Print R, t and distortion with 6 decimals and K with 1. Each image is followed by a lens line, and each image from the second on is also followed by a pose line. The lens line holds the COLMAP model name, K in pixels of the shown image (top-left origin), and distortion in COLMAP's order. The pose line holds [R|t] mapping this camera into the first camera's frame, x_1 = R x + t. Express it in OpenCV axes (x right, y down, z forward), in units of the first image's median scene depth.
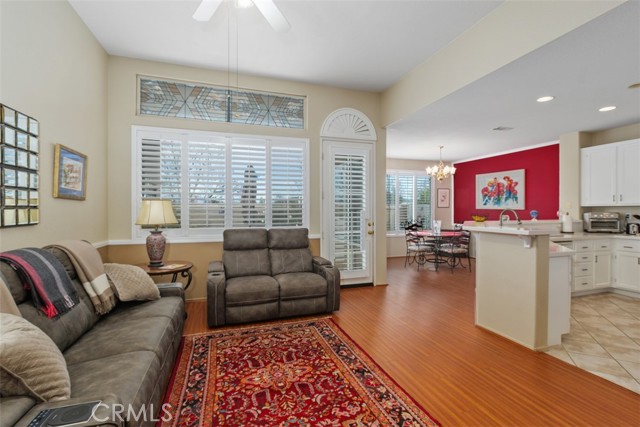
lens RADIAL K [[293.1, 0, 321.9], [0, 293.1, 212.2], [0, 0, 1]] dist [0.002068, -0.000155]
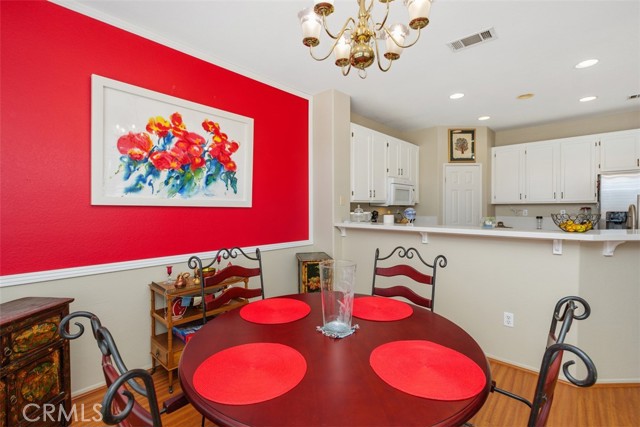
lens RADIAL K [[293.1, 0, 318.2], [0, 293.1, 210.6], [0, 0, 1]] dist [0.002068, -0.000155]
pose [[-0.485701, -0.005659, 0.874107, 0.327644], [0.013252, 0.999816, 0.013837, -0.012370], [-0.874024, 0.018304, -0.485537, 1.570993]]
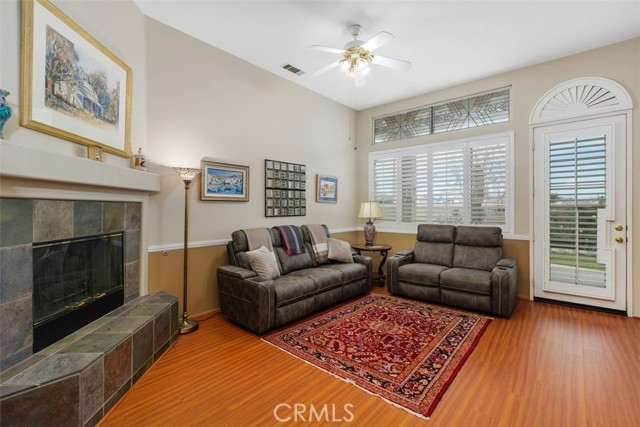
lens RADIAL K [[293.1, 0, 321.8], [0, 293.1, 208.9], [0, 0, 1]] dist [0.002068, -0.000155]
pose [[0.512915, 0.000180, -0.858440, 0.429599], [-0.004917, 0.999984, -0.002728, 0.000241], [0.858426, 0.005620, 0.512907, 0.012913]]
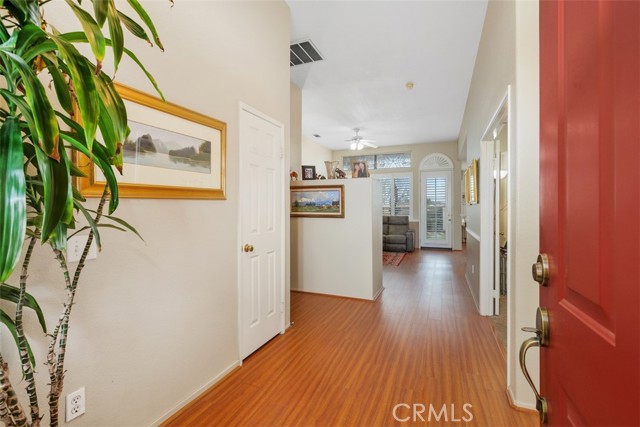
lens RADIAL K [[293.1, 0, 323.9], [0, 293.1, 208.7], [0, 0, 1]] dist [0.002068, -0.000155]
pose [[0.767549, -0.000028, -0.640991, 0.768261], [-0.005079, 0.999968, -0.006125, 0.016330], [0.640971, 0.007957, 0.767524, -0.925776]]
